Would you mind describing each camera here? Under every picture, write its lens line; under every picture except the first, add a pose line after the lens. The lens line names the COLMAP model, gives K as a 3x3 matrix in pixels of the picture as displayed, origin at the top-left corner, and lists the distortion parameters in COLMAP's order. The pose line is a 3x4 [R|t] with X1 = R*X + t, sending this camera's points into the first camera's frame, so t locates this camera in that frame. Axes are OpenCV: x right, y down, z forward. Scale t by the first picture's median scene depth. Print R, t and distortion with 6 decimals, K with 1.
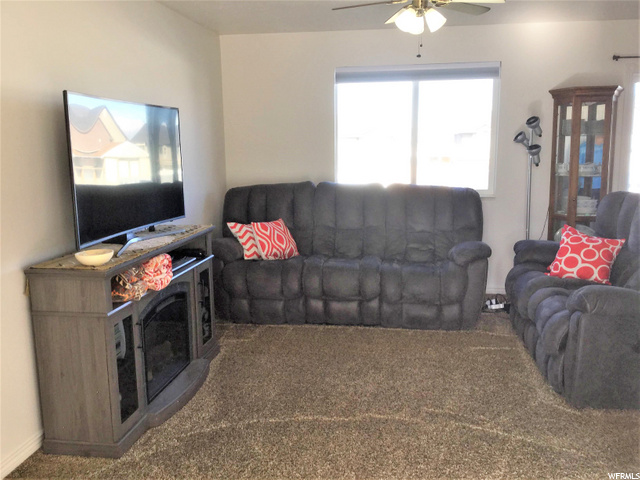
lens RADIAL K [[577.0, 0, 316.0], [0, 577.0, 239.2], [0, 0, 1]] dist [0.124433, -0.247102]
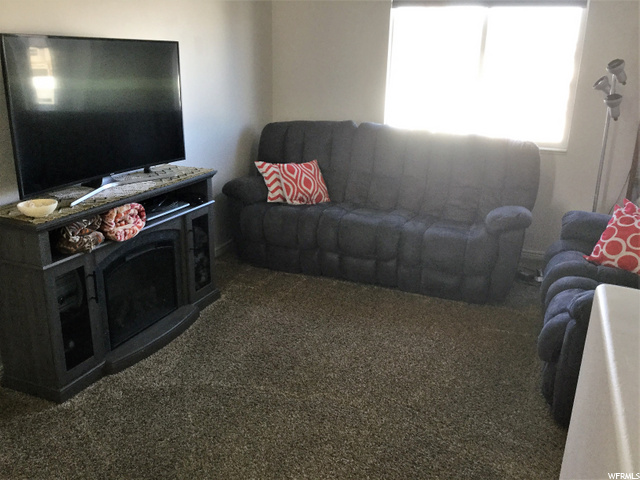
lens RADIAL K [[577.0, 0, 316.0], [0, 577.0, 239.2], [0, 0, 1]] dist [0.124433, -0.247102]
pose [[0.971226, 0.105434, -0.213549, 0.176392], [-0.072554, 0.985032, 0.156356, -0.063654], [0.226838, -0.136363, 0.964339, 0.089409]]
